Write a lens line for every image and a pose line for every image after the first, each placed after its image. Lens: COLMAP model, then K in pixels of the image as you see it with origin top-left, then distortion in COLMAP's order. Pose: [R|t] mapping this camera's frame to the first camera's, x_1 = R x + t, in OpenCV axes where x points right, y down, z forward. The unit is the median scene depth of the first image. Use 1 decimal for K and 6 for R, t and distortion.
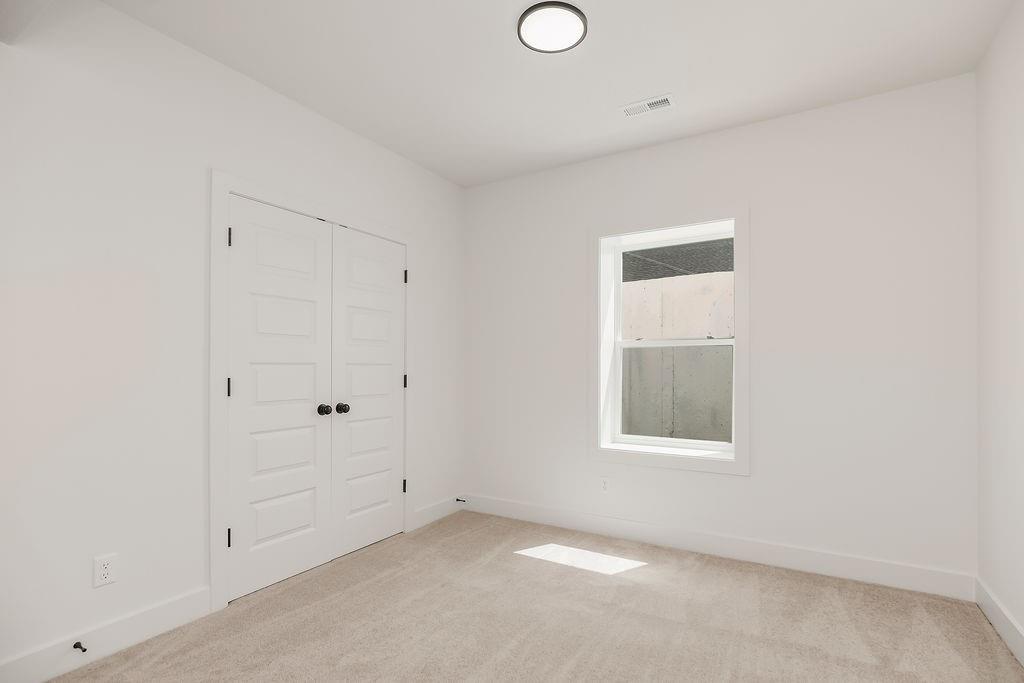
lens RADIAL K [[480.1, 0, 507.0], [0, 480.1, 365.2], [0, 0, 1]] dist [-0.005505, 0.000741]
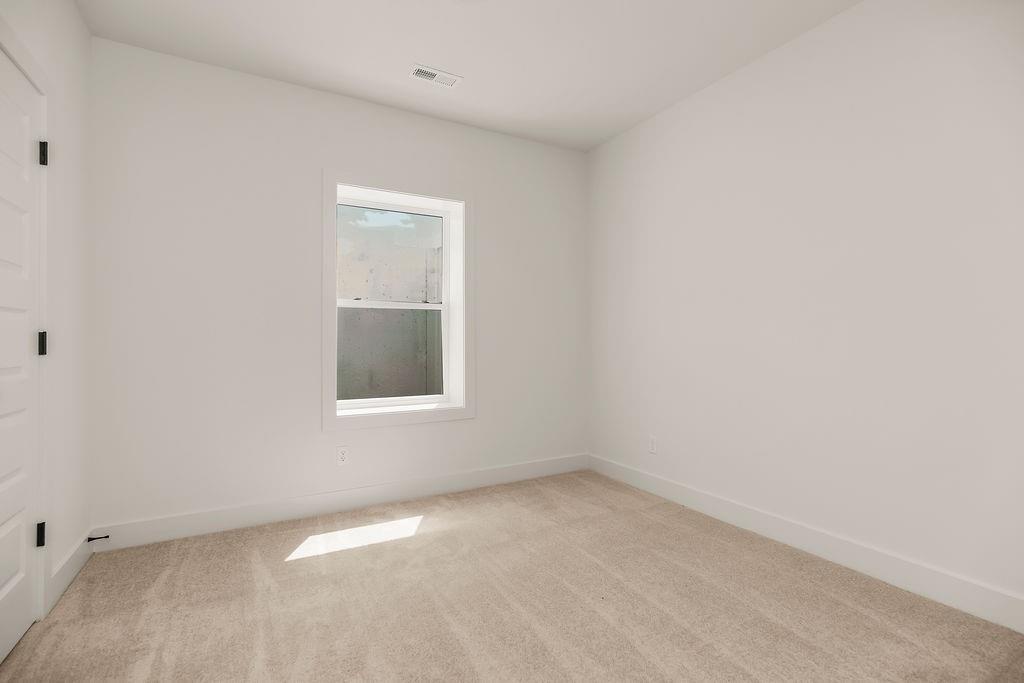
lens RADIAL K [[480.1, 0, 517.2], [0, 480.1, 343.1], [0, 0, 1]] dist [-0.005505, 0.000741]
pose [[0.503271, -0.009566, 0.864076, -0.441268], [-0.000975, 0.999932, 0.011638, 0.024391], [-0.864128, -0.006699, 0.503228, 0.268146]]
